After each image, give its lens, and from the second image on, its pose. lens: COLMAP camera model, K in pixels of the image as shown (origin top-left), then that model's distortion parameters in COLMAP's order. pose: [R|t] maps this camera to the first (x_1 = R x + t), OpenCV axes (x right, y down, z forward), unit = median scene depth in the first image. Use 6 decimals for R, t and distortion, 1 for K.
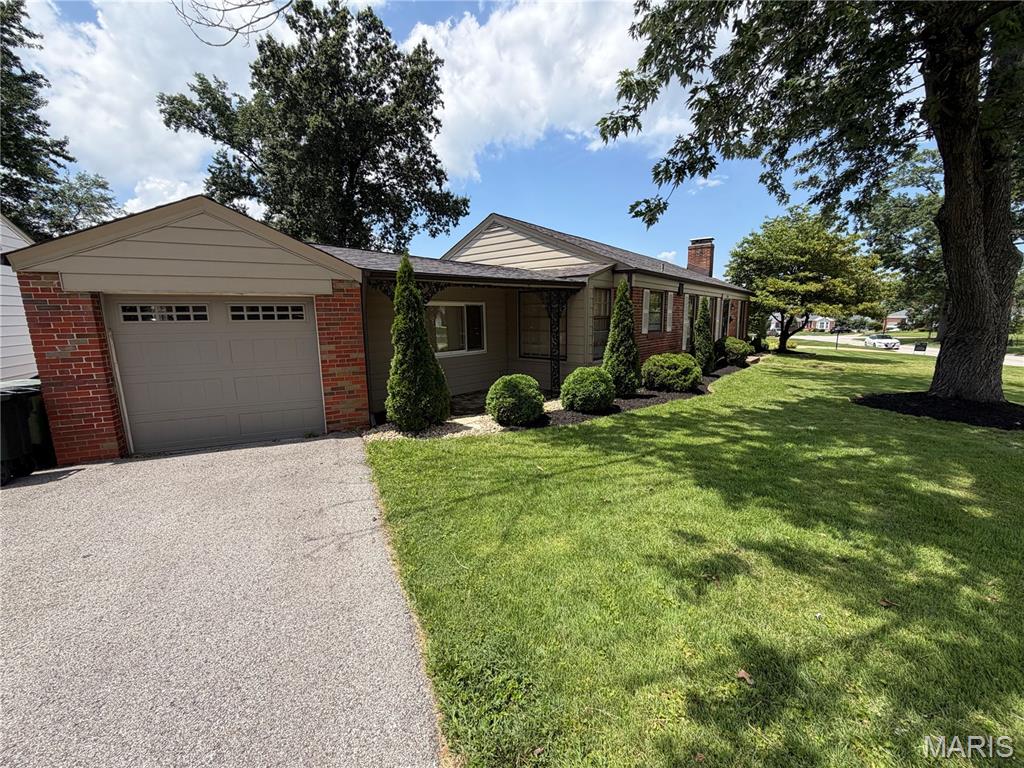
lens RADIAL K [[408.5, 0, 517.7], [0, 408.5, 381.4], [0, 0, 1]] dist [0.001444, -0.000107]
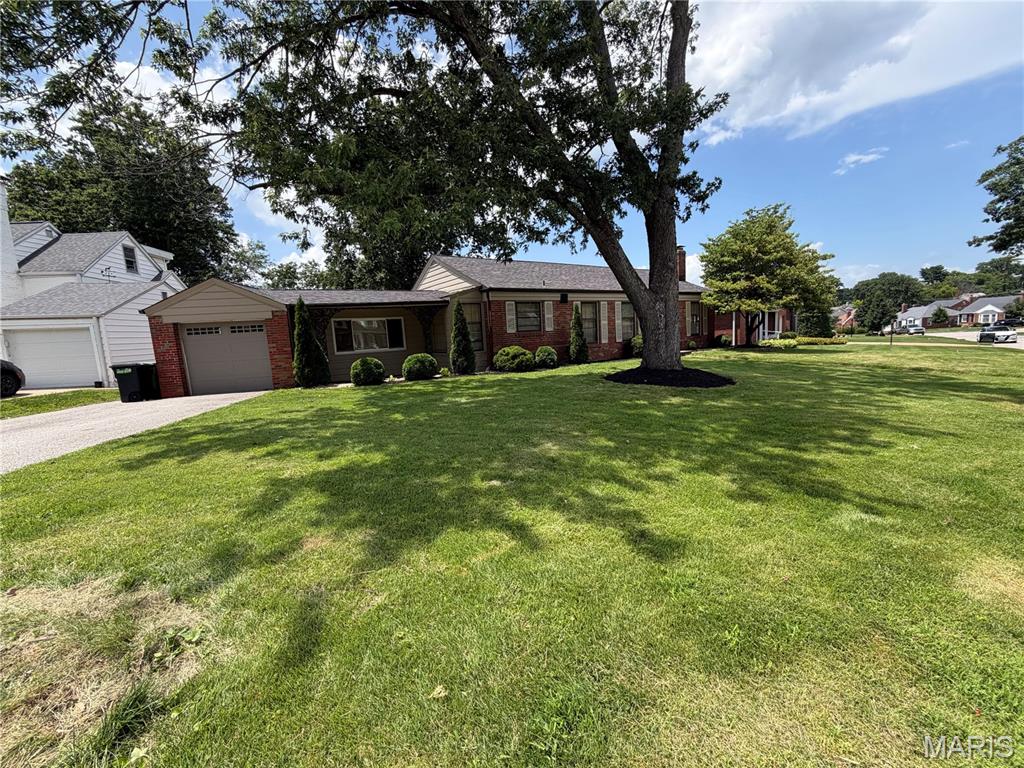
lens RADIAL K [[408.5, 0, 517.7], [0, 408.5, 381.4], [0, 0, 1]] dist [0.001444, -0.000107]
pose [[0.962350, -0.011717, -0.271561, 0.727214], [0.003701, 0.999543, -0.030012, 0.094168], [0.271789, 0.027877, 0.961953, -0.344628]]
